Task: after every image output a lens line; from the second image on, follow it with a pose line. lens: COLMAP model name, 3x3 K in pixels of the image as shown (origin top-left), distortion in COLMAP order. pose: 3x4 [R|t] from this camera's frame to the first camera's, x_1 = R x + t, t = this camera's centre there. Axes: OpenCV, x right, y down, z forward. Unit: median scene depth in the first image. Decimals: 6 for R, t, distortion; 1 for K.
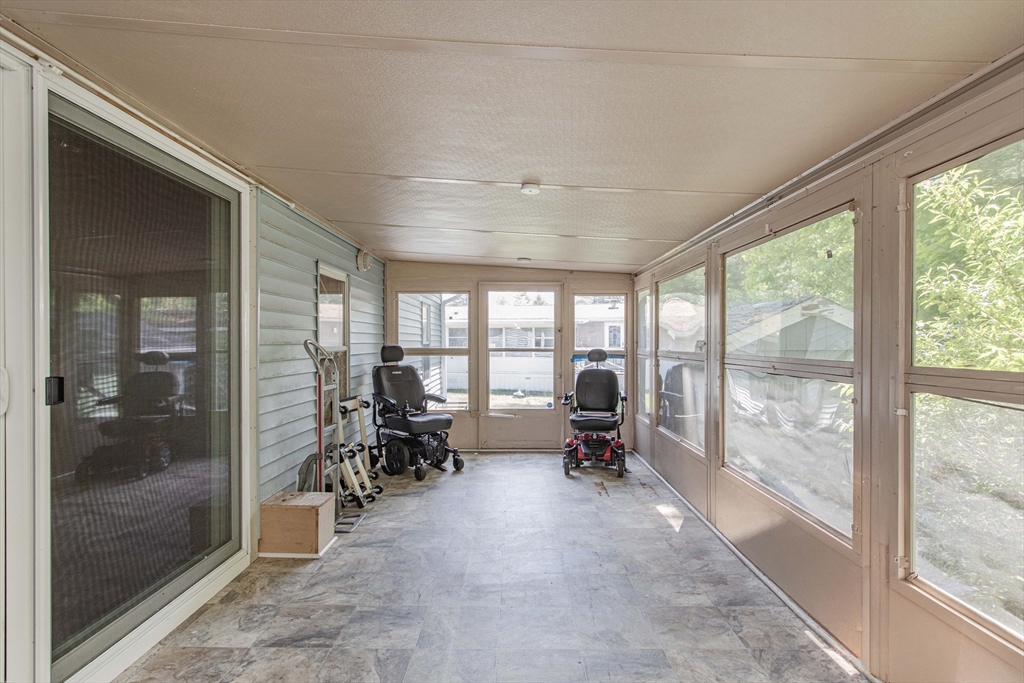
lens RADIAL K [[493.3, 0, 517.7], [0, 493.3, 341.2], [0, 0, 1]] dist [0.002994, -0.000393]
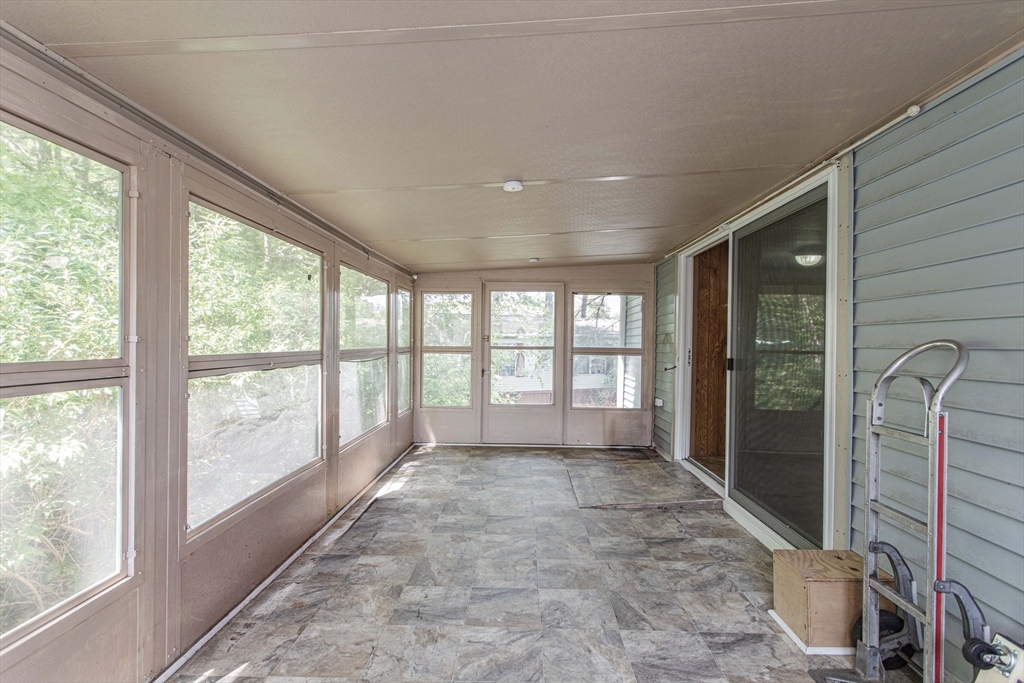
lens RADIAL K [[493.3, 0, 517.7], [0, 493.3, 341.2], [0, 0, 1]] dist [0.002994, -0.000393]
pose [[-0.999861, -0.009937, 0.013418, 0.000100], [-0.009925, 0.999950, 0.000977, 0.002107], [-0.013427, 0.000844, -0.999910, 2.213157]]
